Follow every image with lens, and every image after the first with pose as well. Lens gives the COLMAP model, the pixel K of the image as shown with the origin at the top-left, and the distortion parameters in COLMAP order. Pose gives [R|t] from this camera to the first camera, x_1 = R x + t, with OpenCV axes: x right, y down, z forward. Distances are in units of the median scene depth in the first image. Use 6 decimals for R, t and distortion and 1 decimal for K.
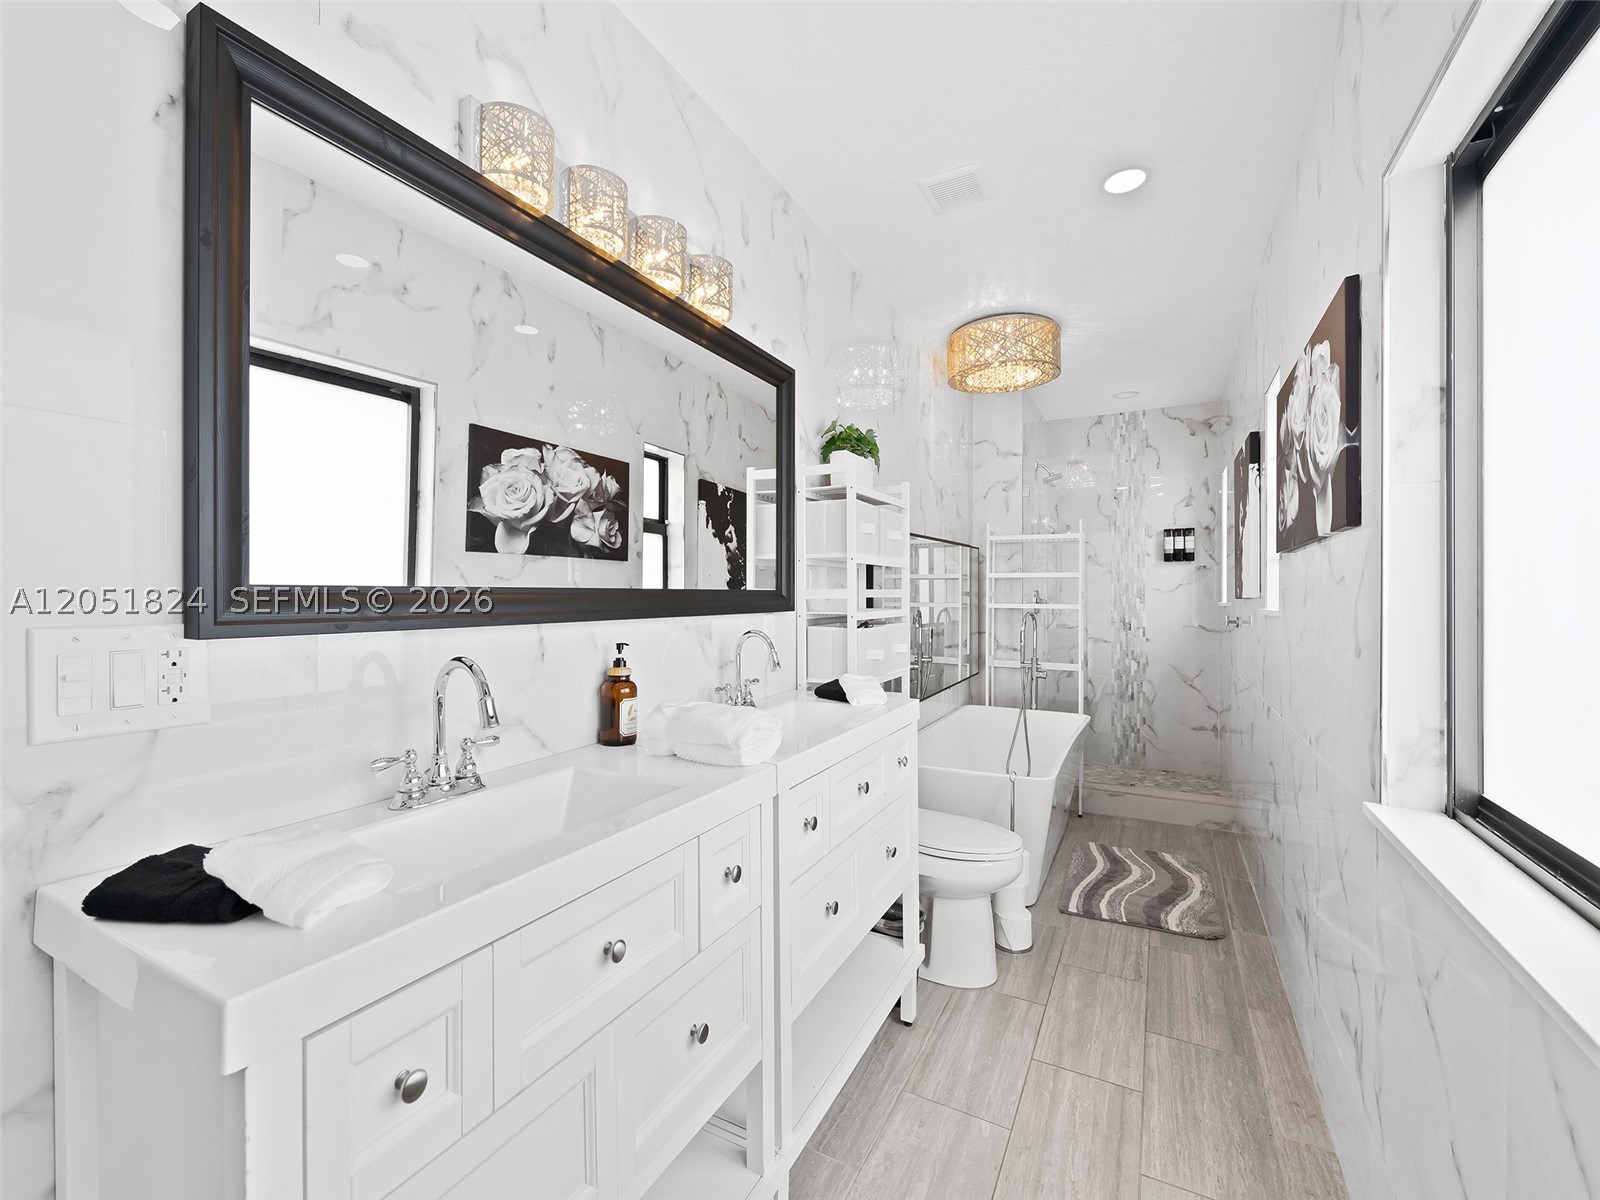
lens RADIAL K [[670.6, 0, 791.4], [0, 670.6, 598.3], [0, 0, 1]] dist [0.000578, -0.001069]
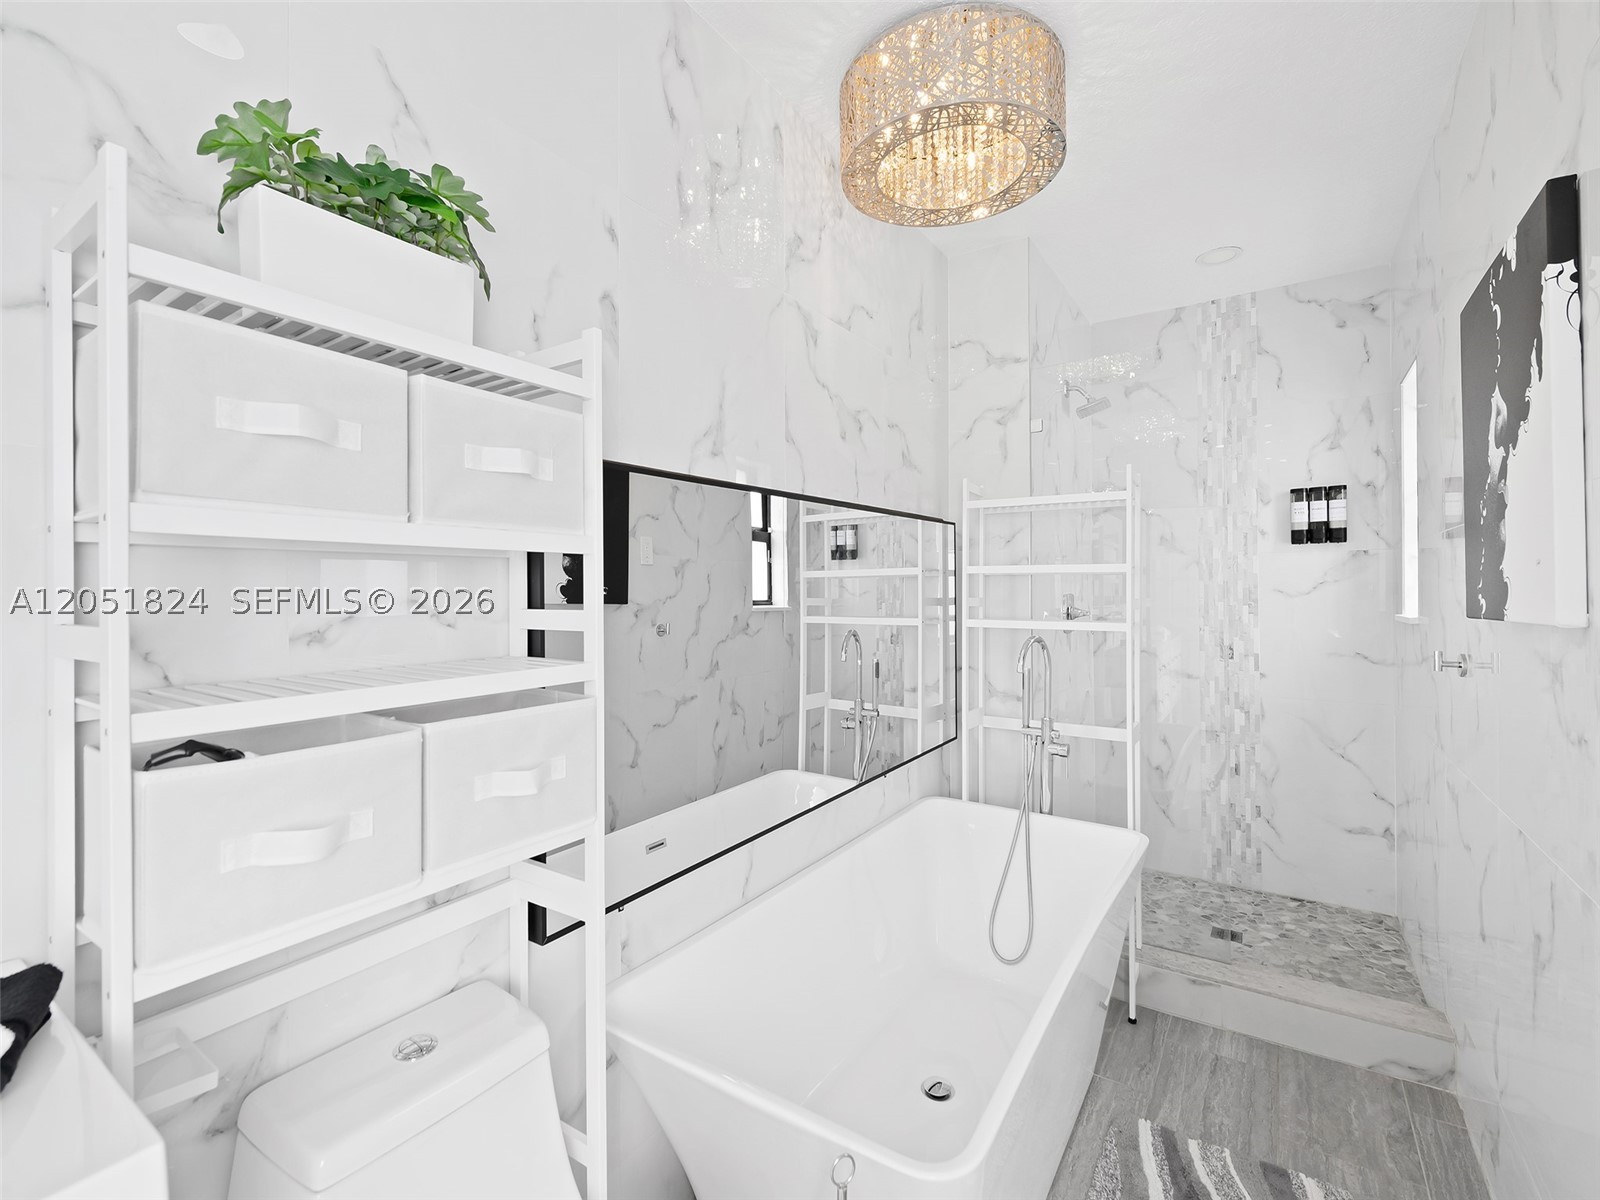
lens RADIAL K [[699.2, 0, 807.7], [0, 699.2, 591.8], [0, 0, 1]] dist [0.003369, -0.001097]
pose [[0.996006, -0.006695, -0.089031, 0.205402], [0.006313, 0.999970, -0.004571, -0.013673], [0.089059, 0.003991, 0.996018, 0.383784]]
